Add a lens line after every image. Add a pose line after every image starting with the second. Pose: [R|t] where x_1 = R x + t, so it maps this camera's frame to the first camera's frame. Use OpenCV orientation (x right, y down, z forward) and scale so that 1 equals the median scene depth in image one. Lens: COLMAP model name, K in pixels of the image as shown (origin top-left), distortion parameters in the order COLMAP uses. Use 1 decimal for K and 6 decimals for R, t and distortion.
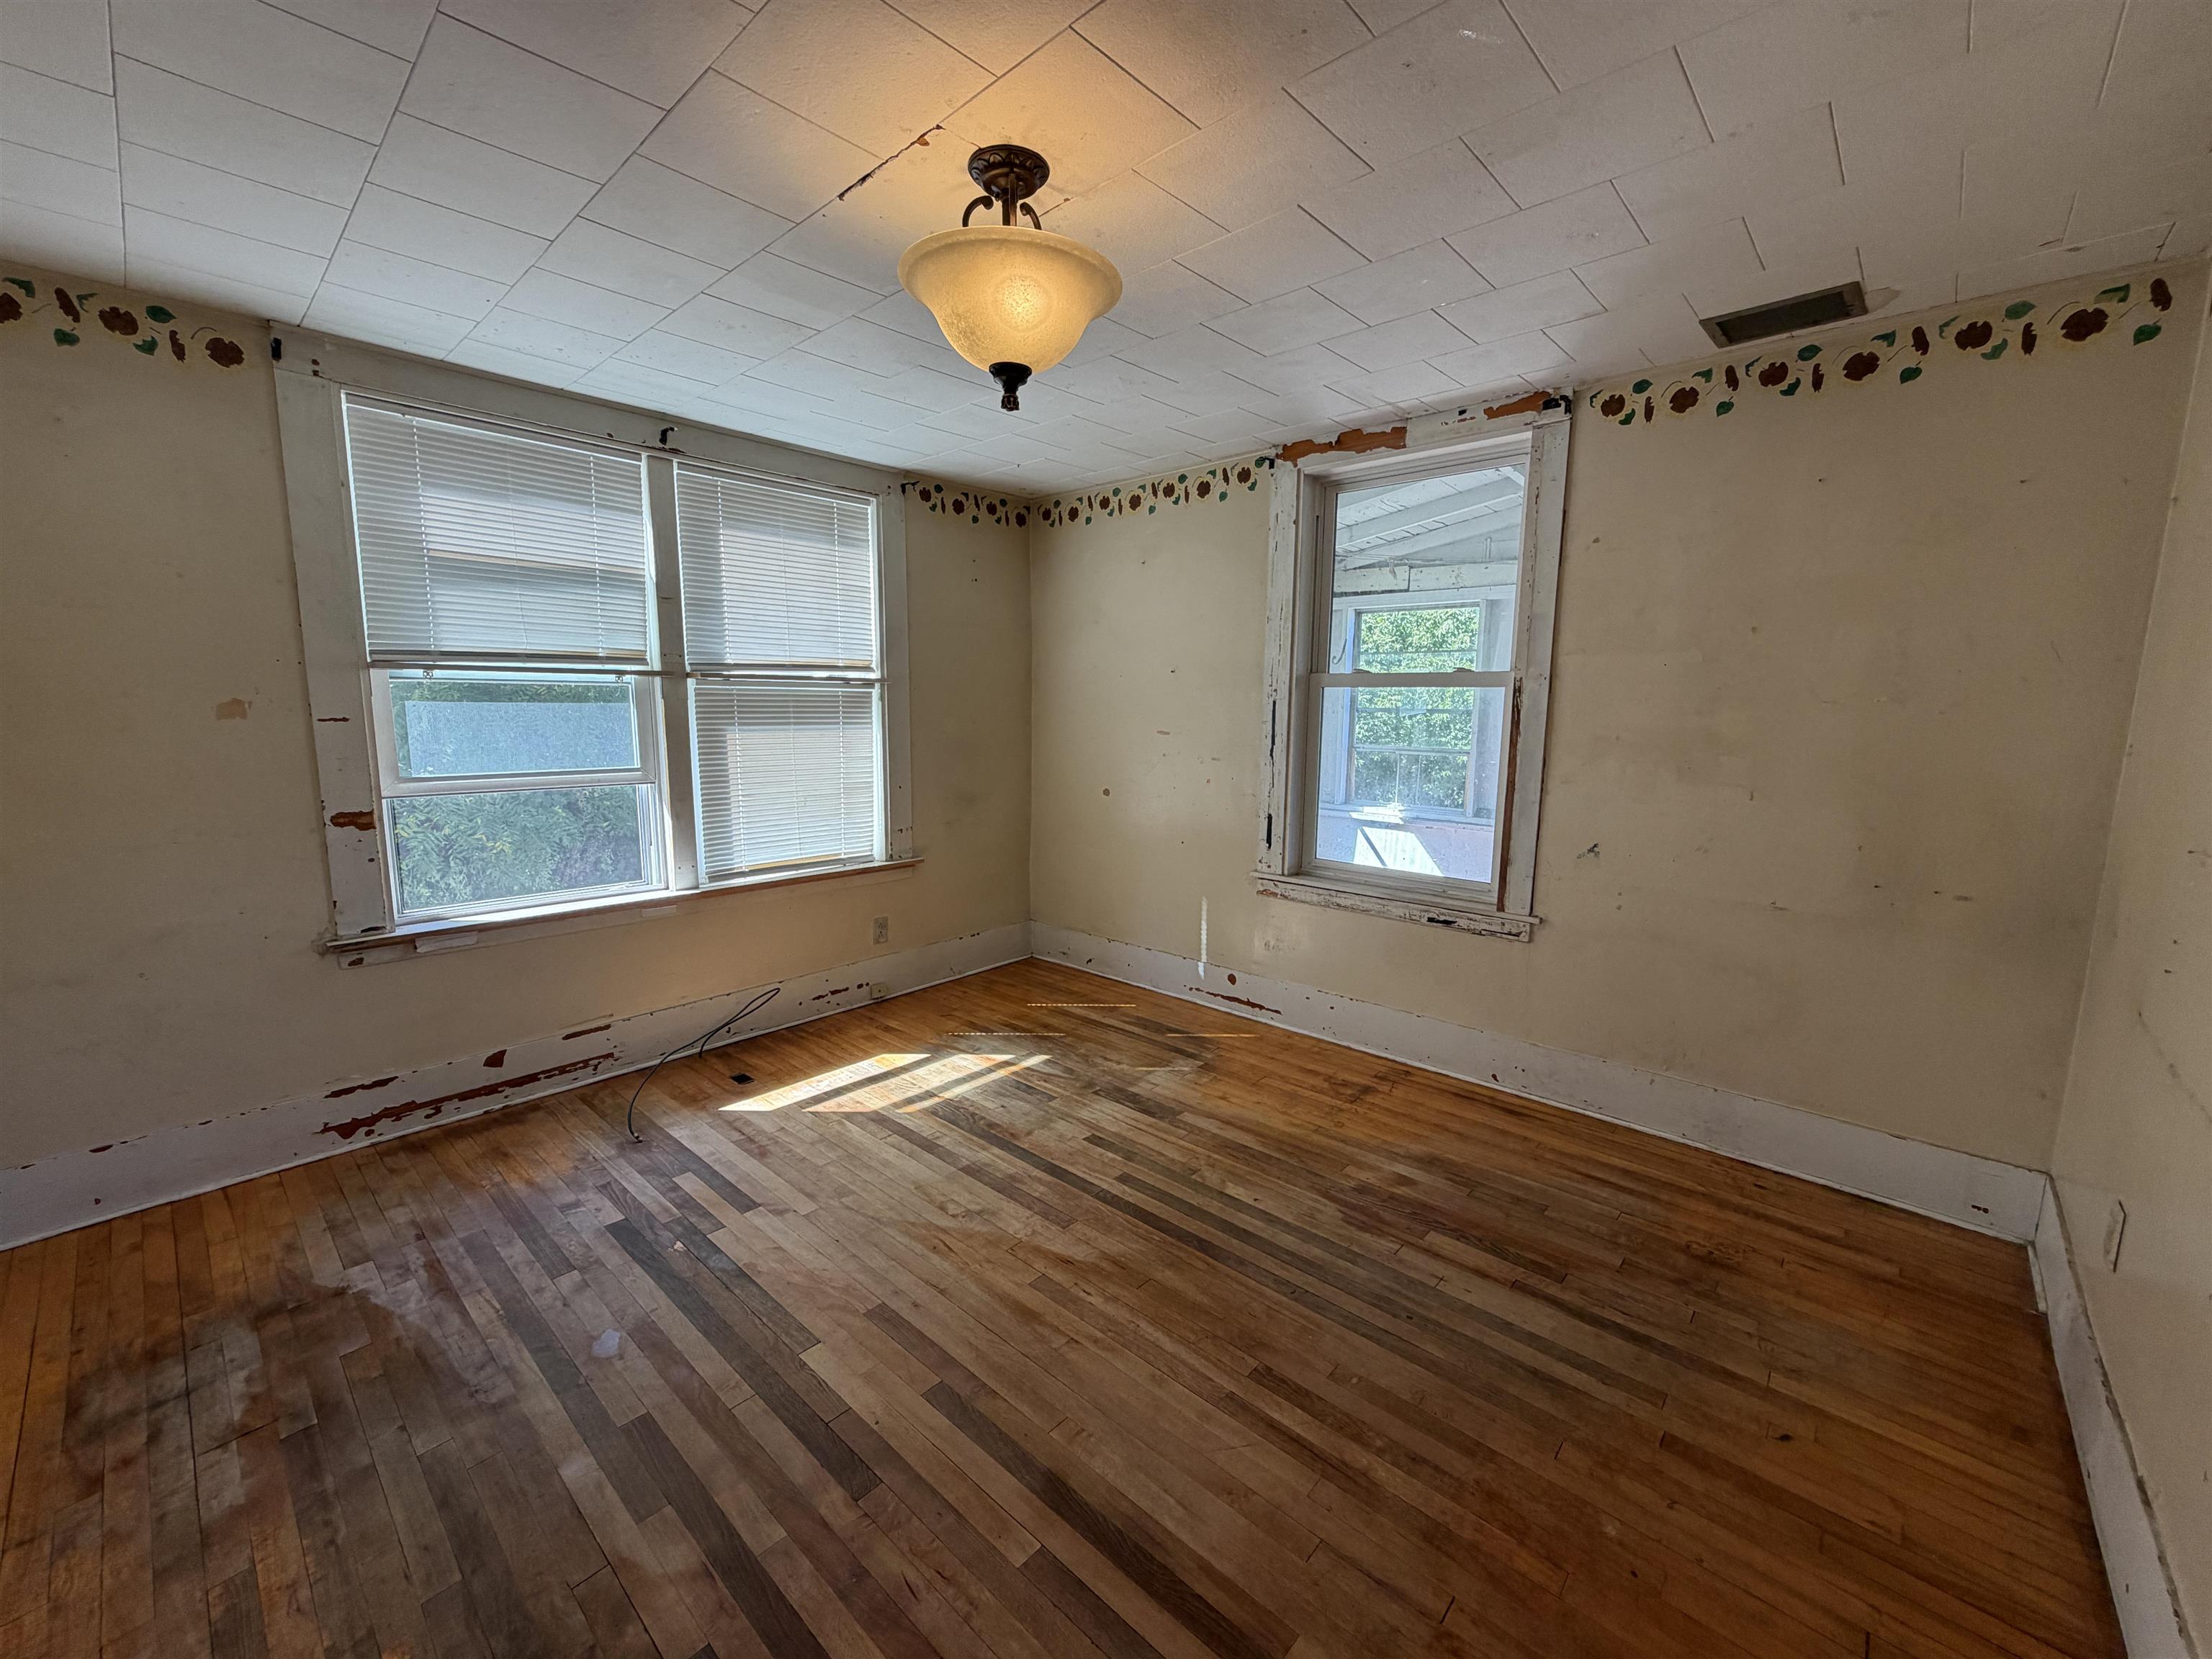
lens RADIAL K [[879.6, 0, 1099.4], [0, 879.6, 831.2], [0, 0, 1]] dist [0.000284, 0.000113]
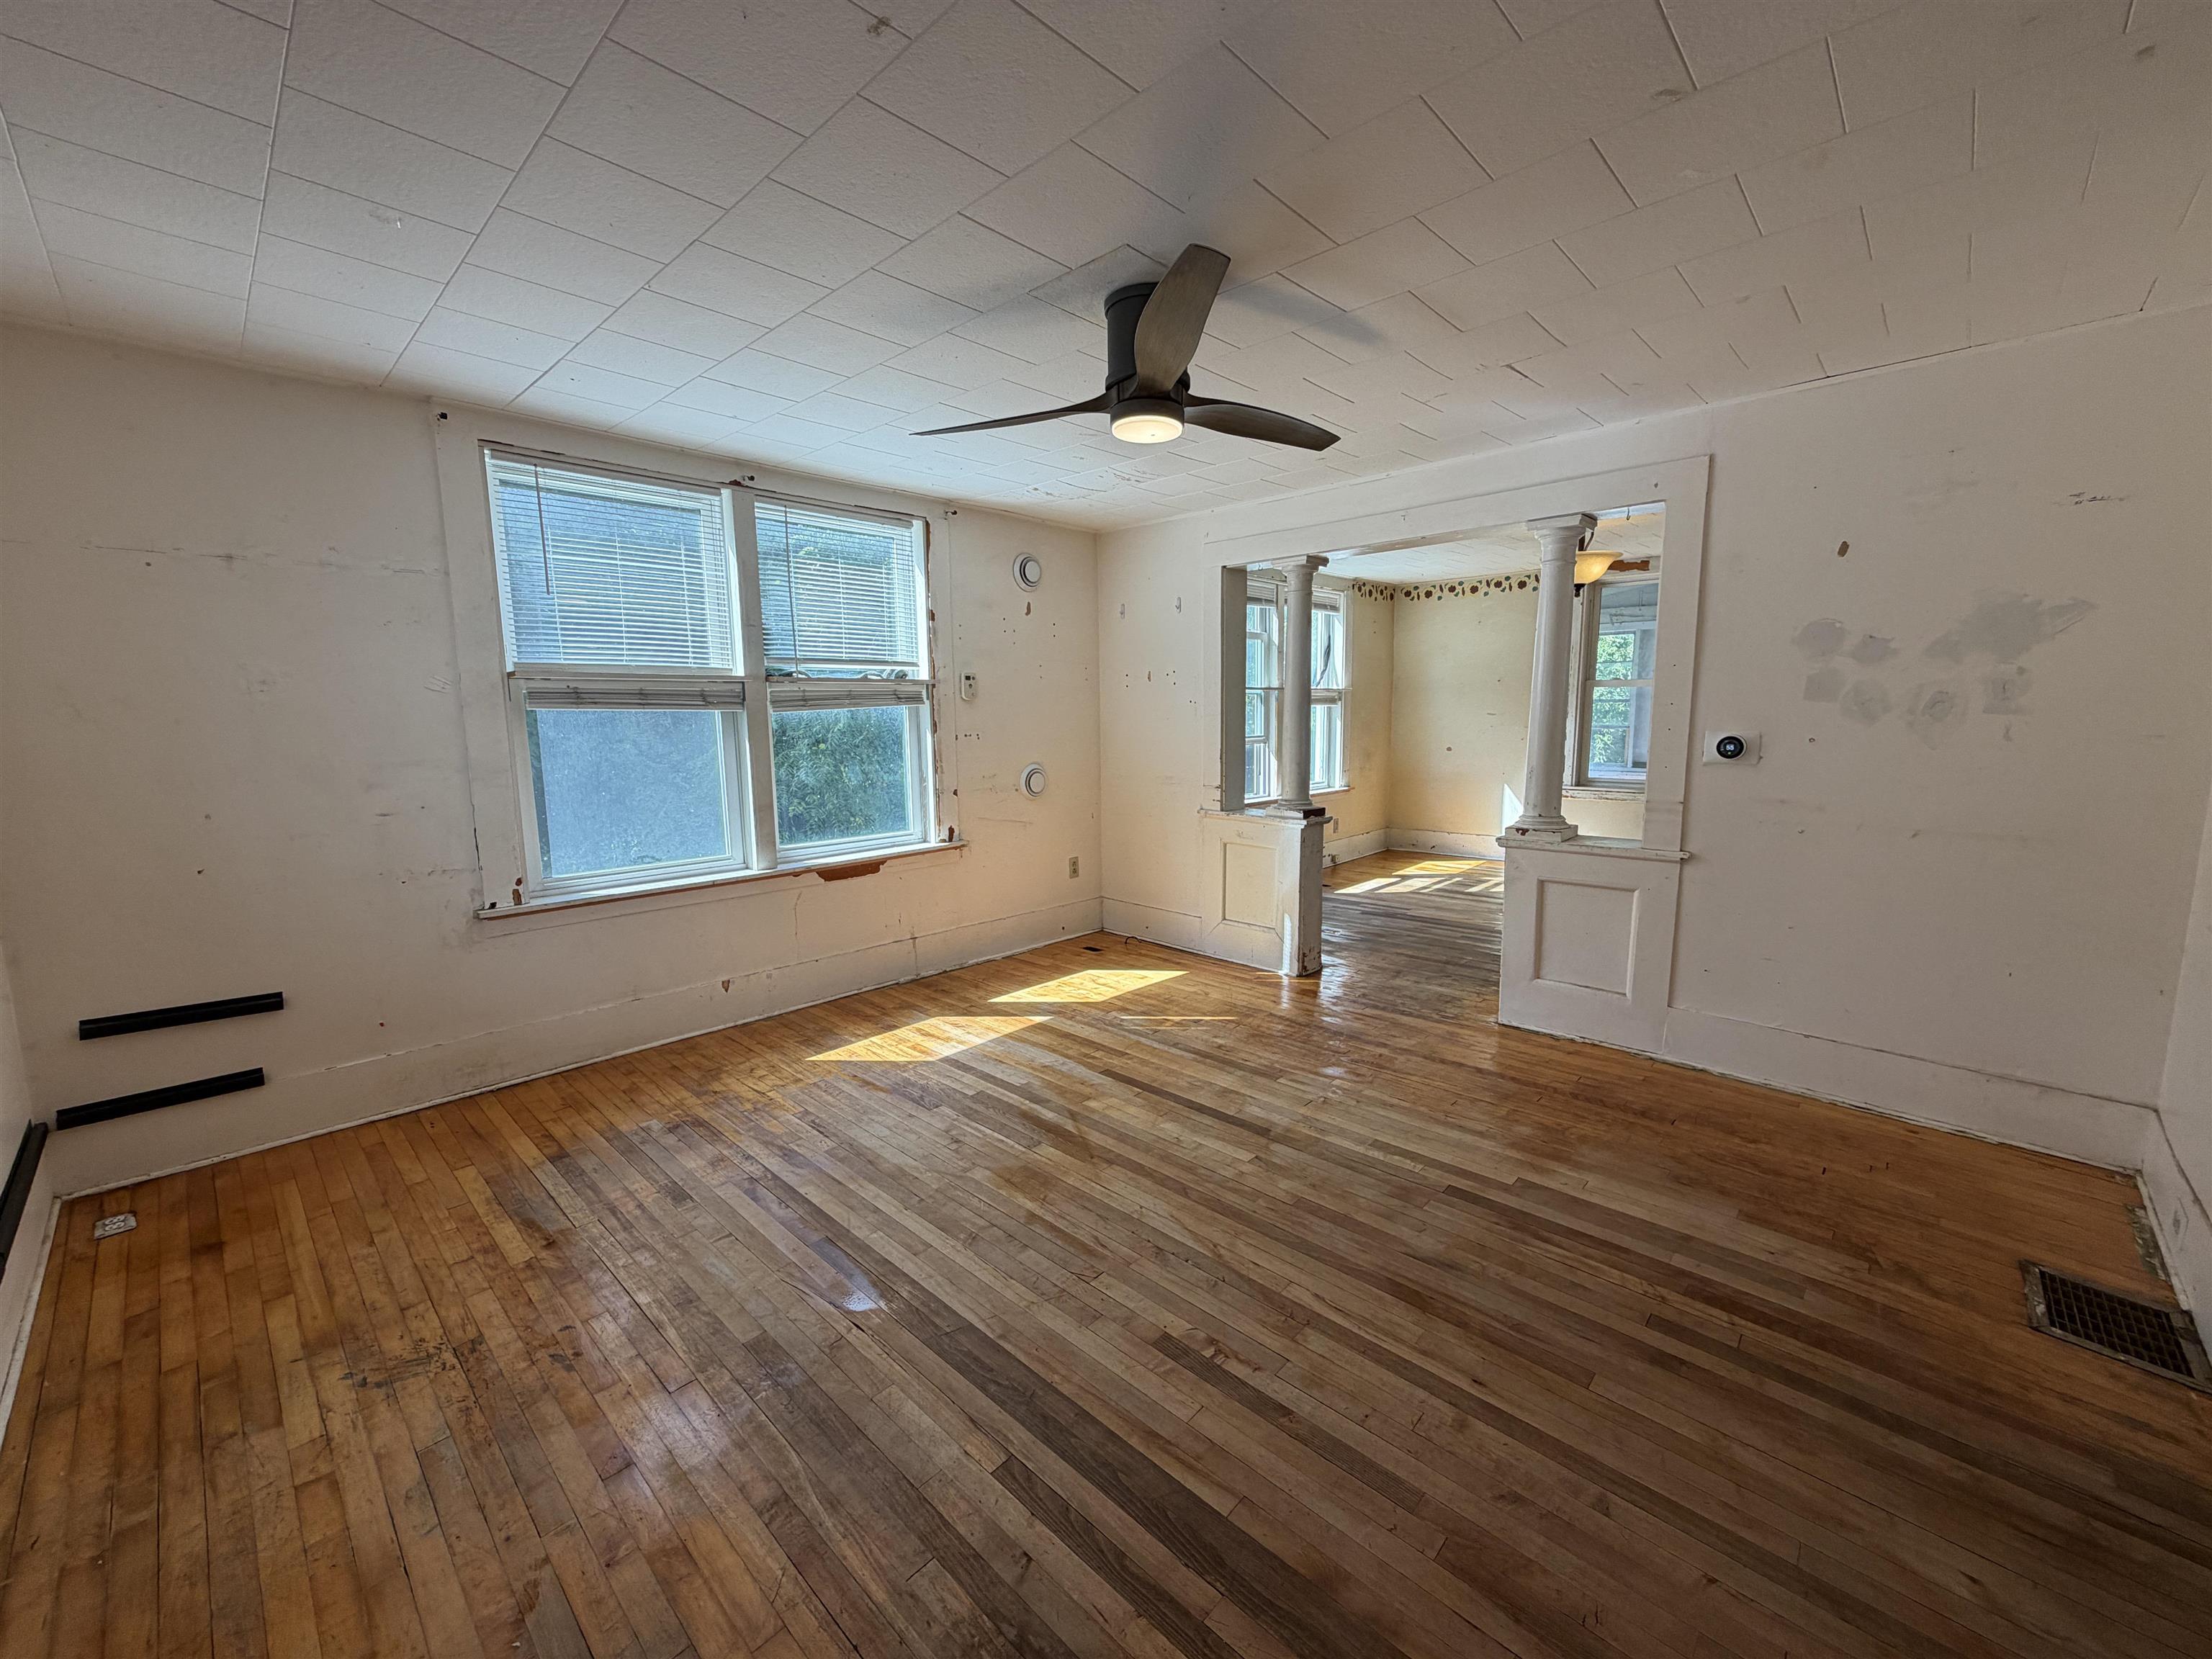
lens RADIAL K [[879.6, 0, 1100.8], [0, 879.6, 830.2], [0, 0, 1]] dist [0.000284, 0.000113]
pose [[0.999467, -0.021166, -0.024869, -1.019591], [0.020975, 0.999748, -0.007943, 0.185136], [0.025030, 0.007417, 0.999659, -1.238951]]
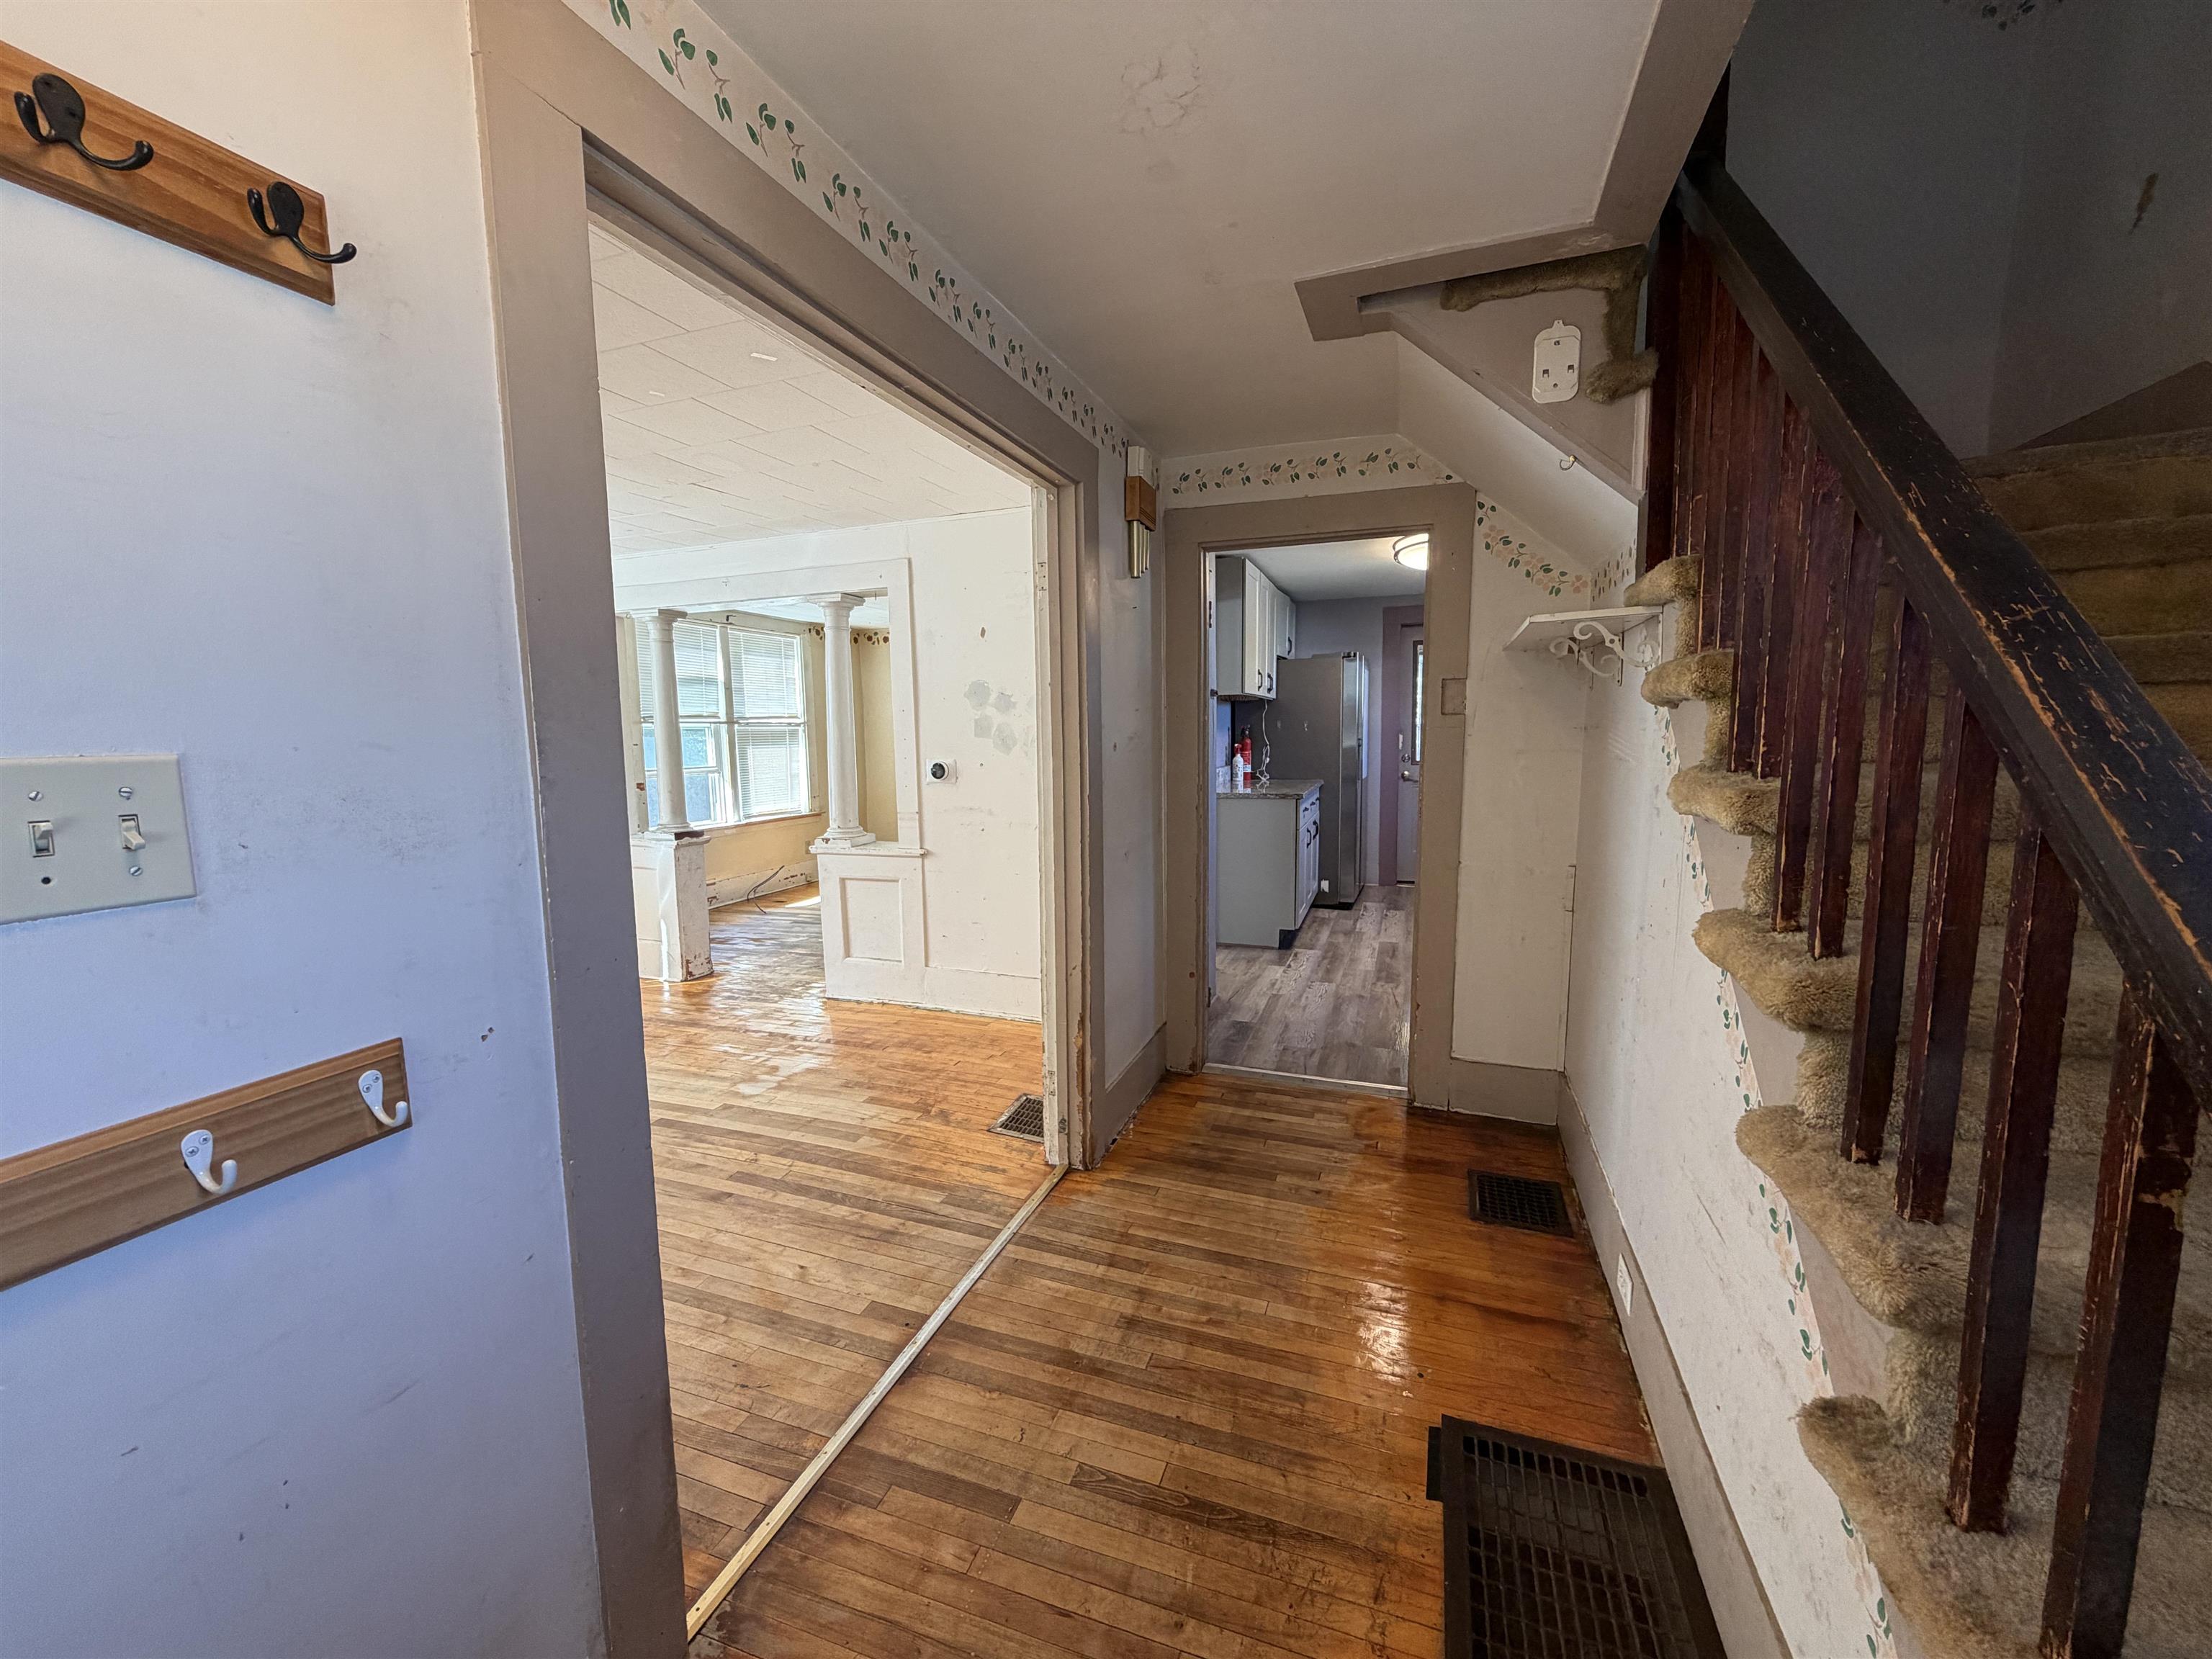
lens RADIAL K [[879.6, 0, 1097.1], [0, 879.6, 829.6], [0, 0, 1]] dist [0.000284, 0.000113]
pose [[0.923797, -0.067810, 0.376830, -0.577734], [0.080904, 0.996541, -0.019010, 0.240994], [-0.374237, 0.048048, 0.926087, -1.618015]]
